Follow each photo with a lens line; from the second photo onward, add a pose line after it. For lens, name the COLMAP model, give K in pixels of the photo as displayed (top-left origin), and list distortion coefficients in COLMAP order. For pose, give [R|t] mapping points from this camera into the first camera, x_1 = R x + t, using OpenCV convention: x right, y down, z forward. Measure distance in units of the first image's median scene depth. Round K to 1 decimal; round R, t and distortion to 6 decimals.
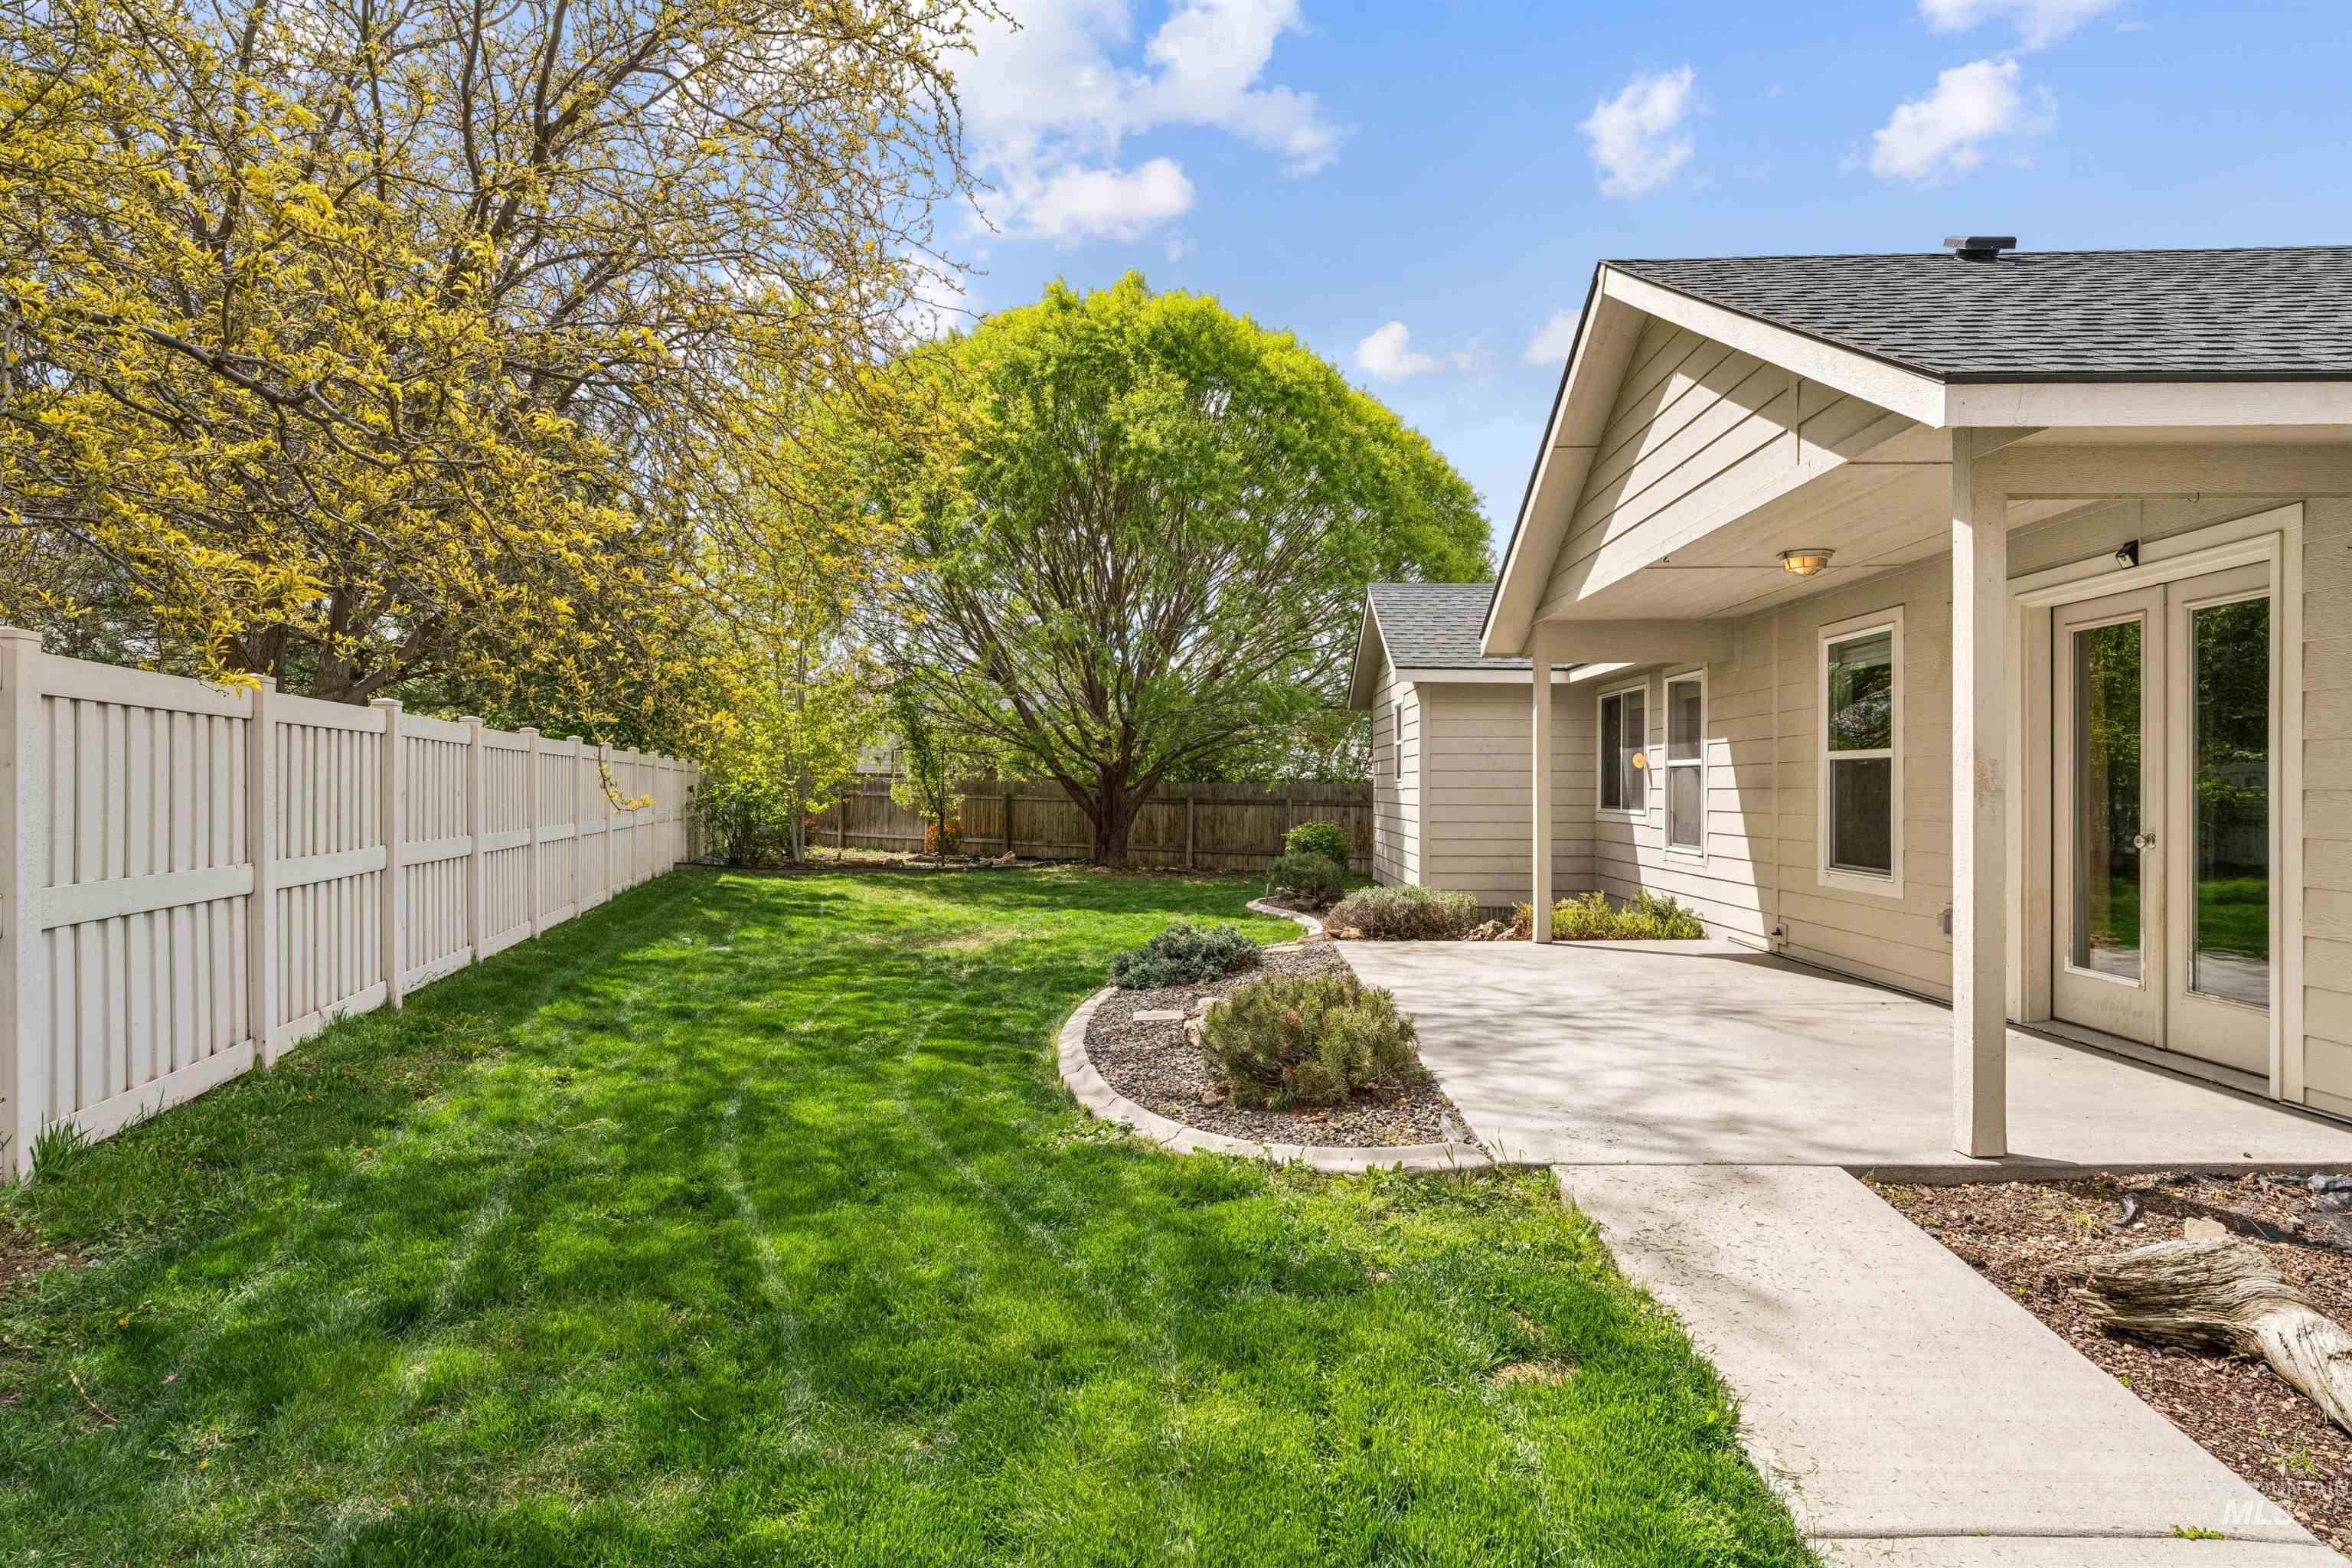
lens RADIAL K [[1346.9, 0, 1176.0], [0, 1346.9, 784.0], [0, 0, 1]] dist [0.000128, 0.000090]
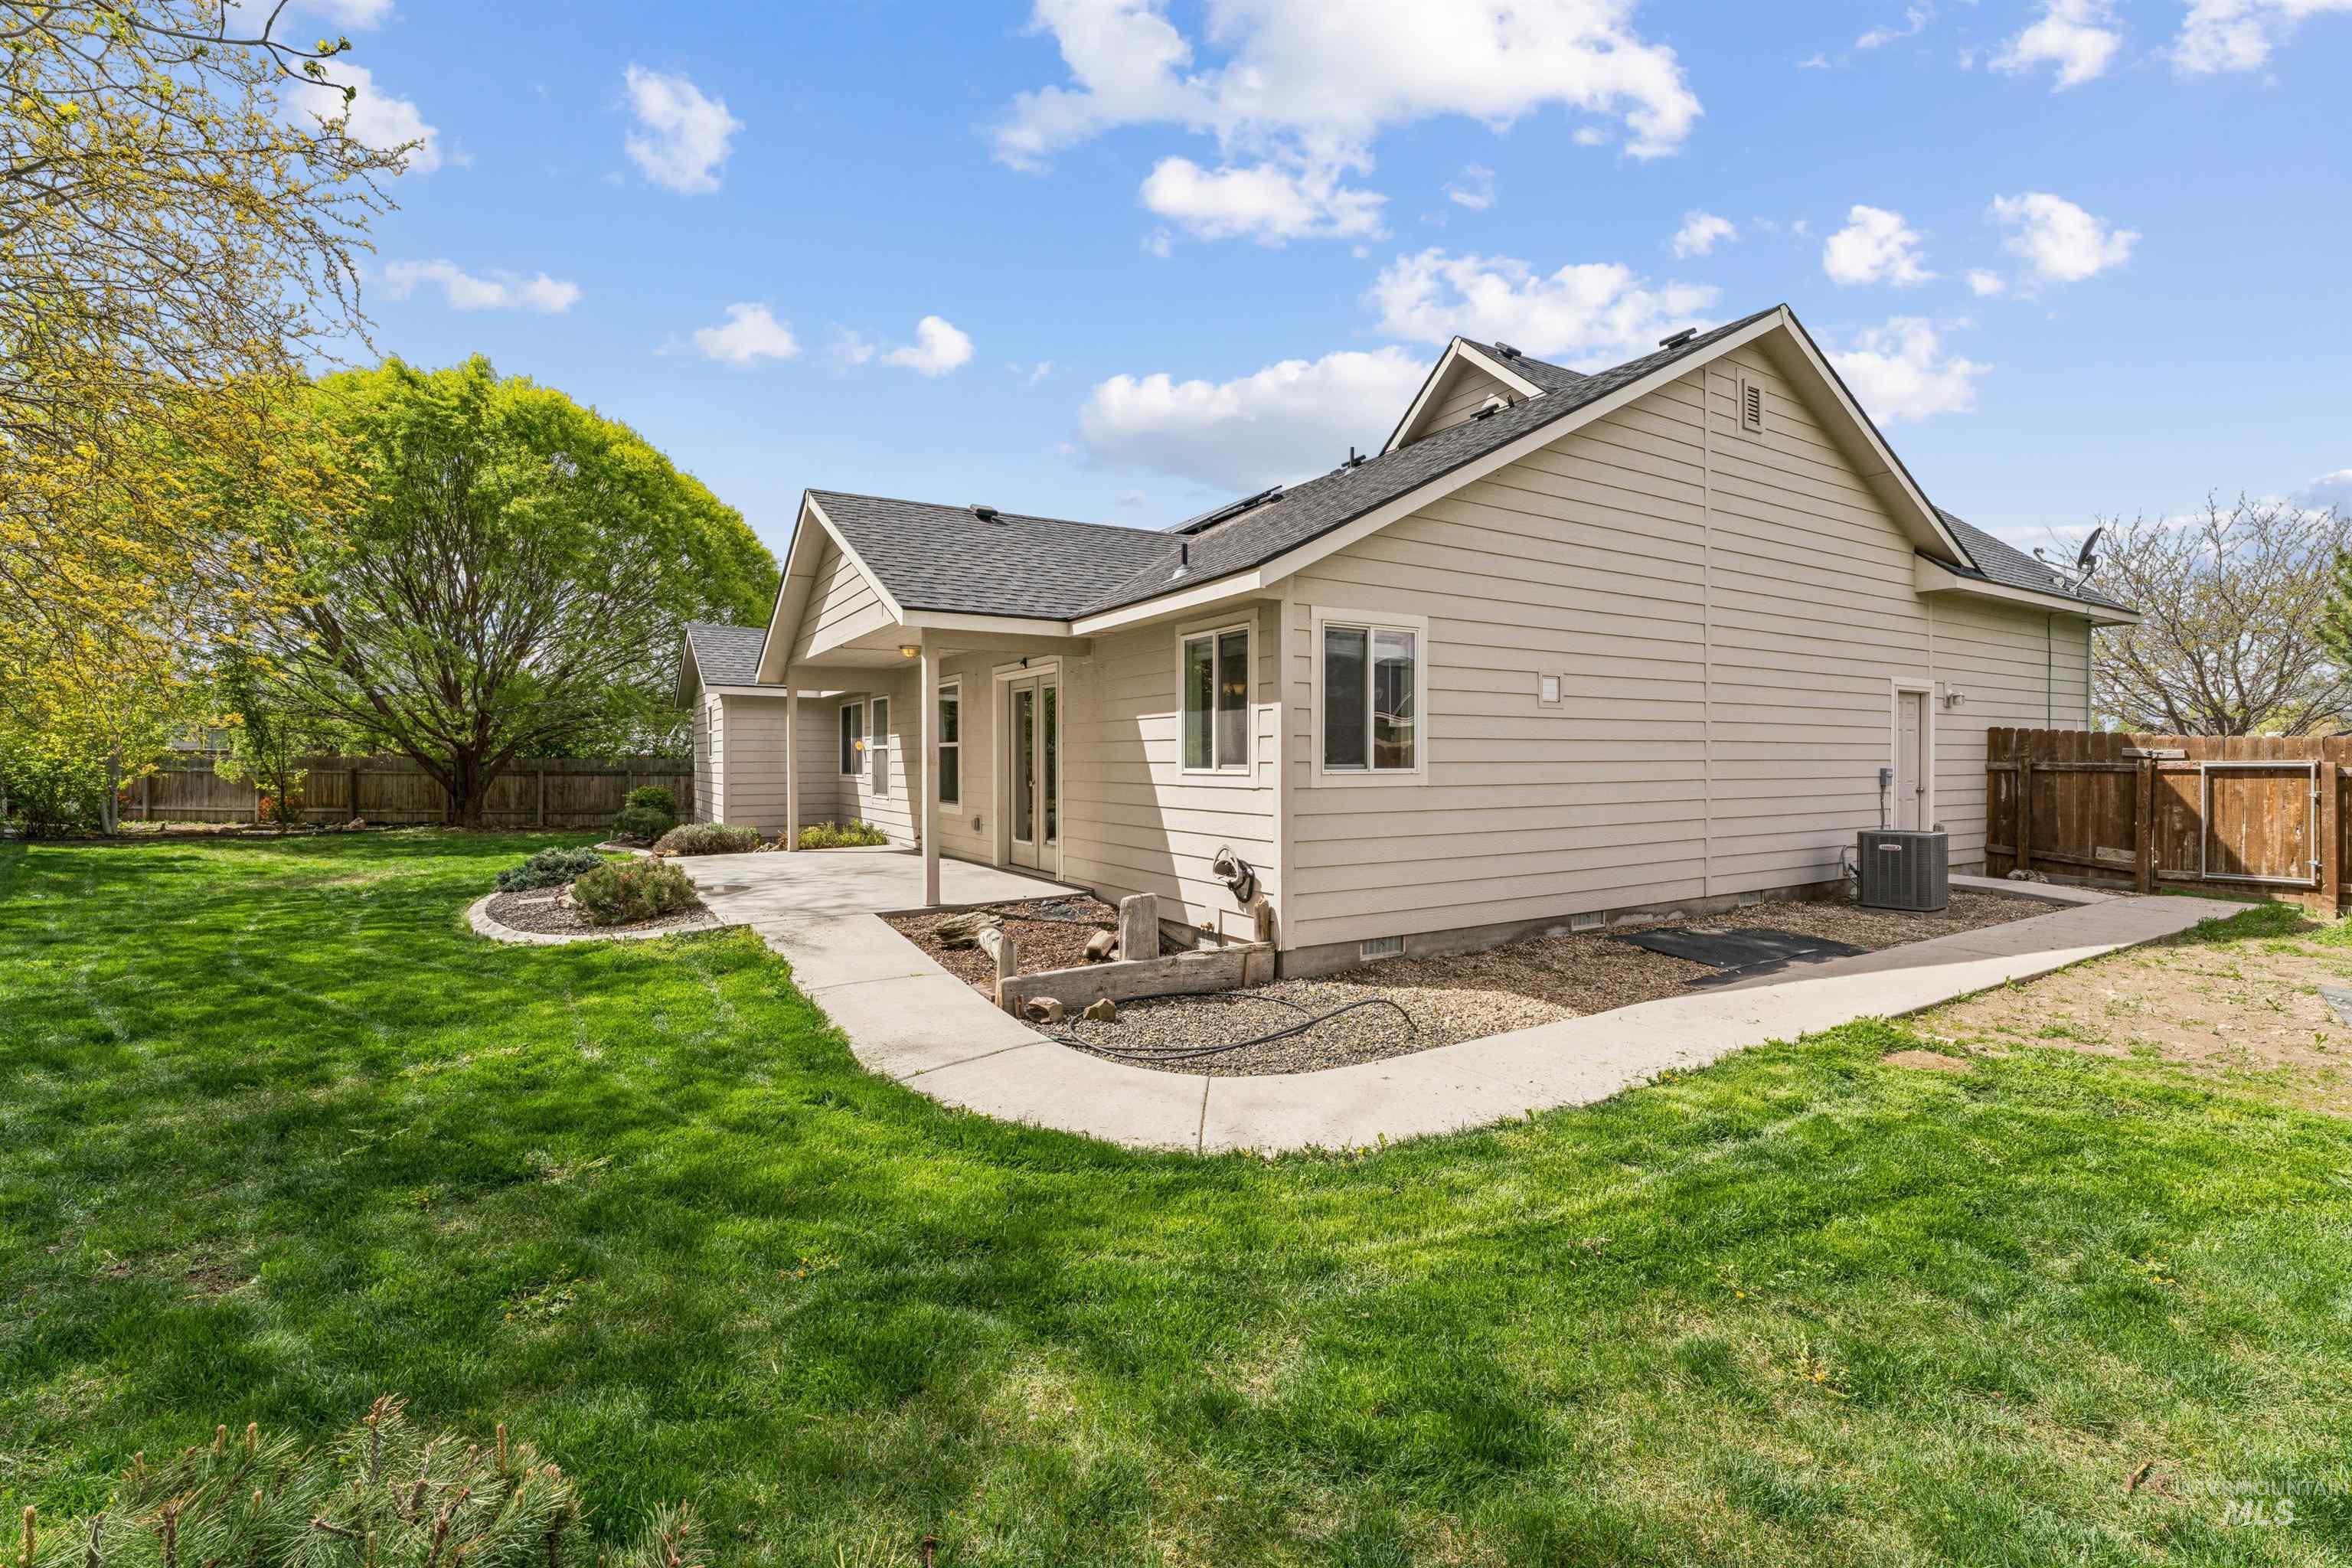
lens RADIAL K [[995.3, 0, 1172.4], [0, 995.3, 765.8], [0, 0, 1]] dist [-0.000449, -0.000165]
pose [[0.835527, -0.007093, 0.549404, -0.018070], [0.002699, 0.999958, 0.008804, -0.001728], [-0.549443, -0.005873, 0.835511, -0.262898]]
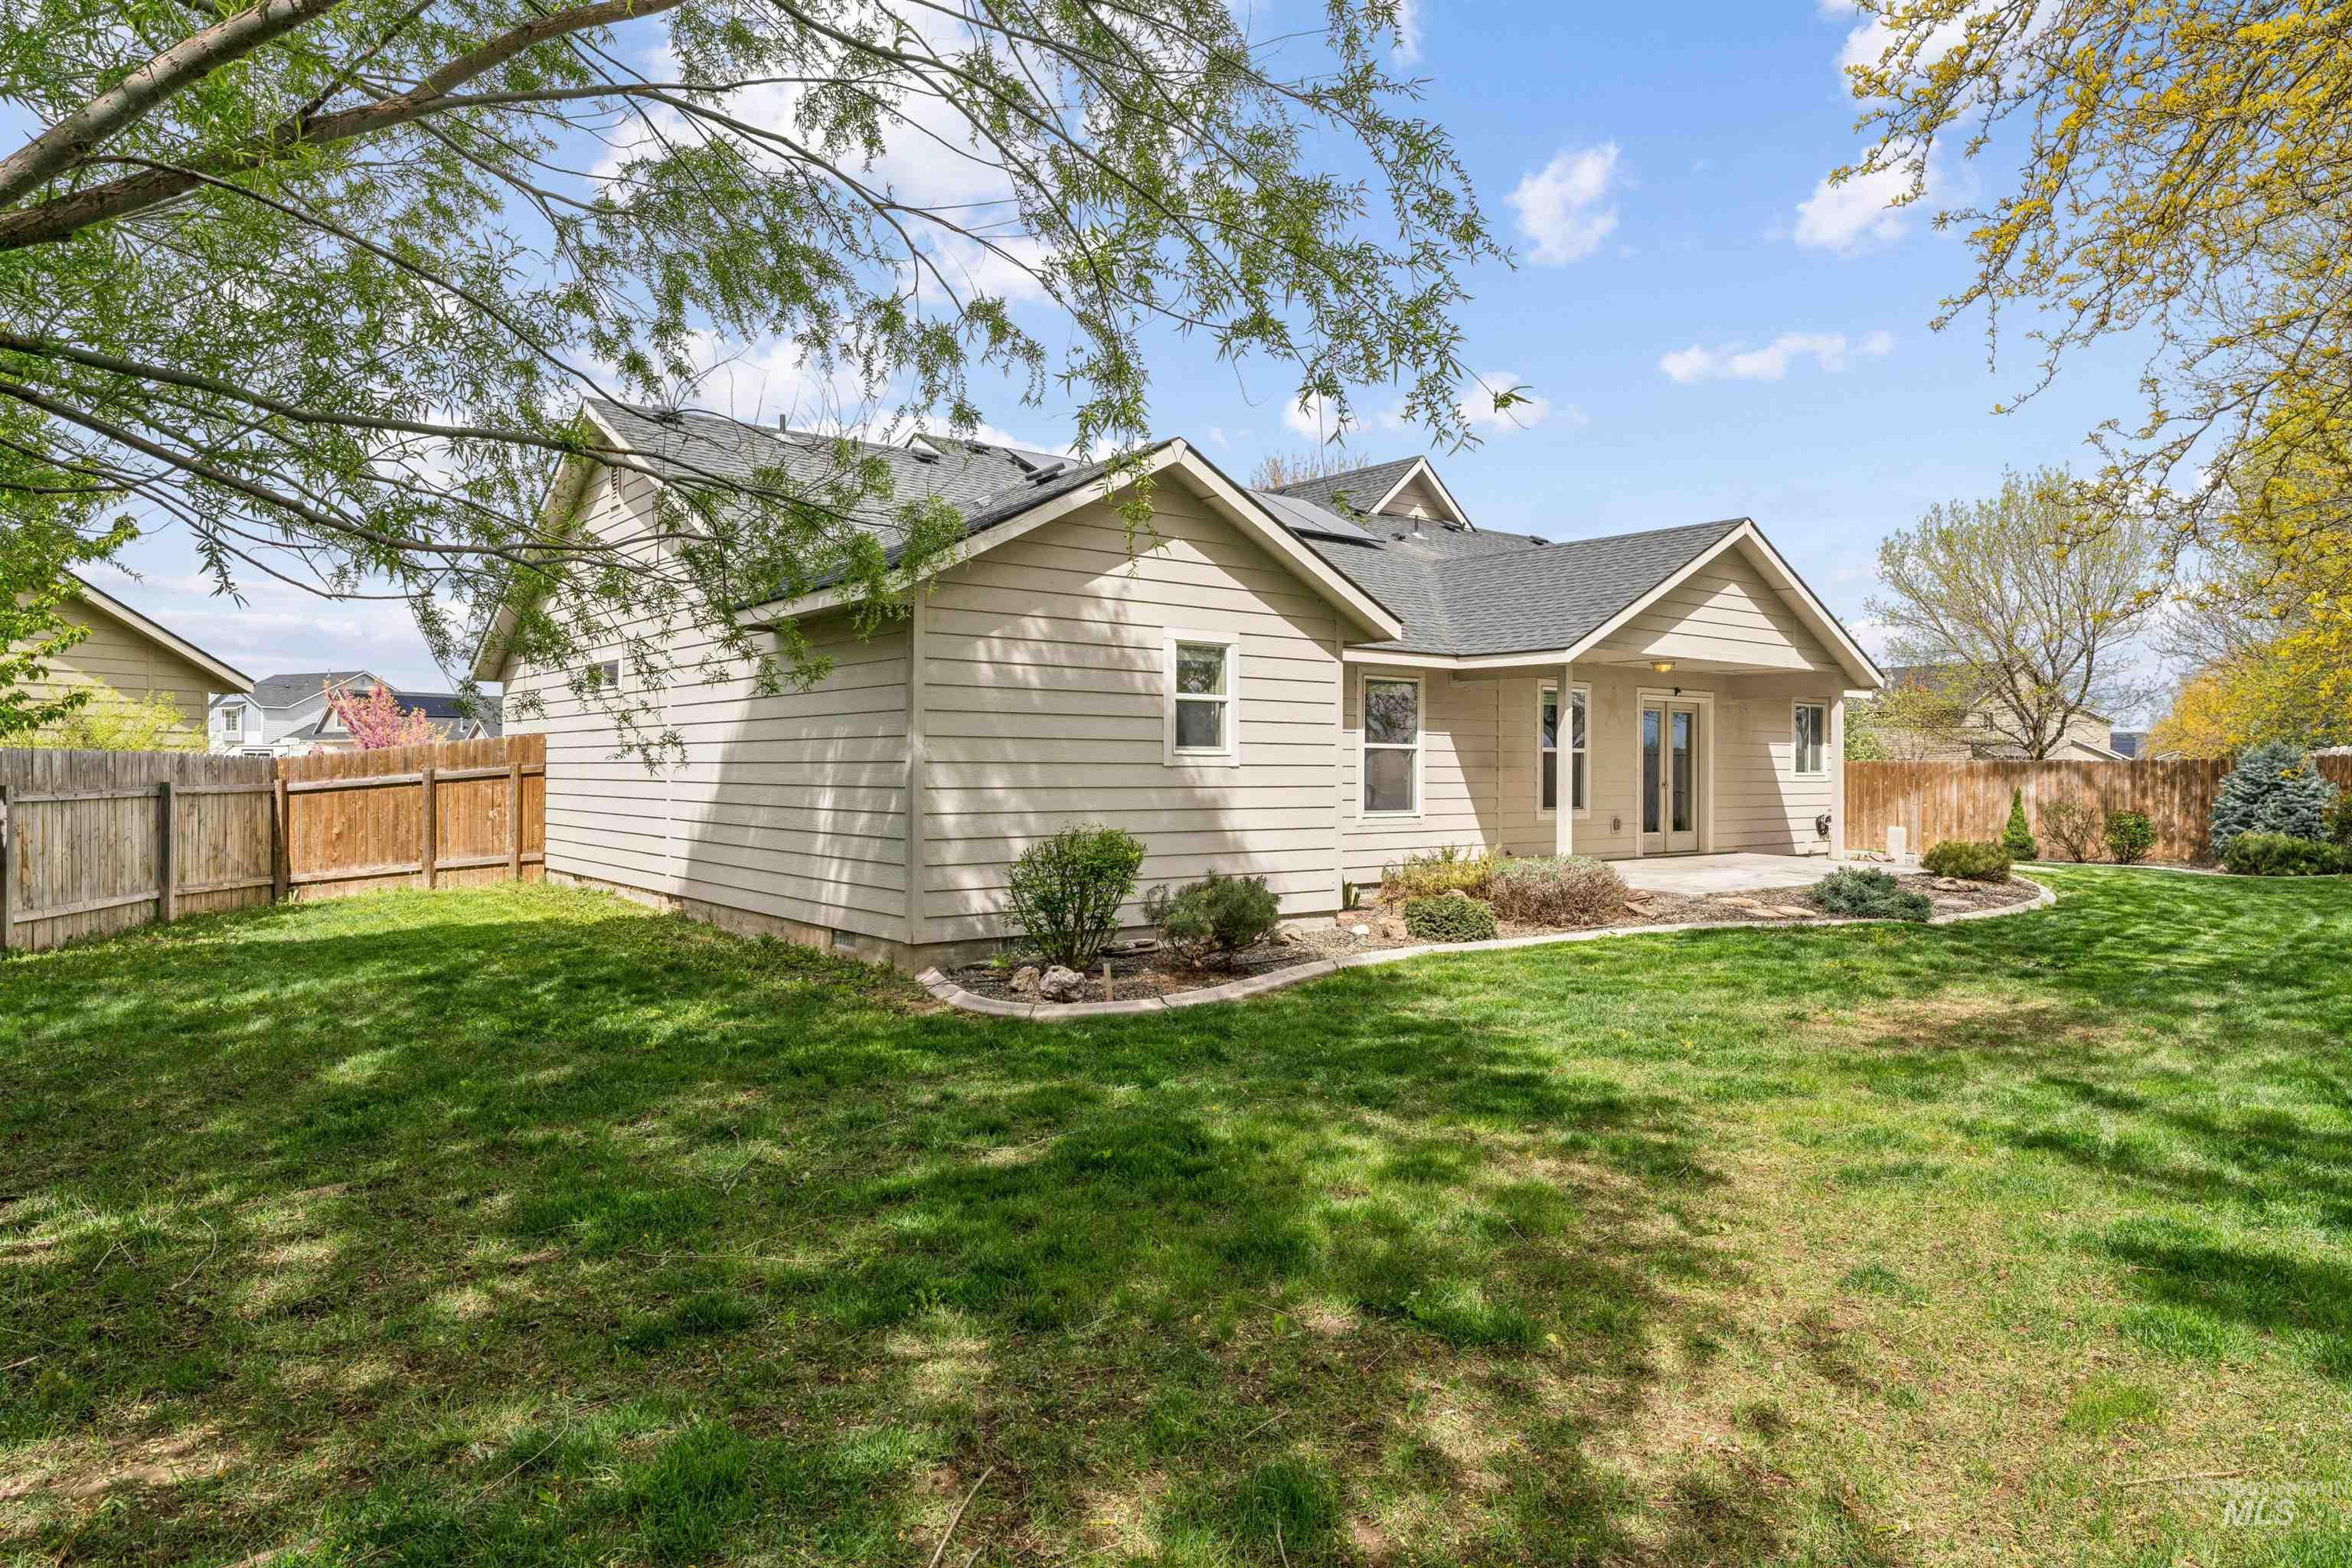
lens RADIAL K [[1418.2, 0, 1176.0], [0, 1418.2, 784.0], [0, 0, 1]] dist [-0.000917, -0.002726]
pose [[-0.650398, -0.009352, 0.759536, -0.415777], [-0.004563, 0.999954, 0.008405, 0.007153], [-0.759580, 0.002001, -0.650411, 1.645605]]
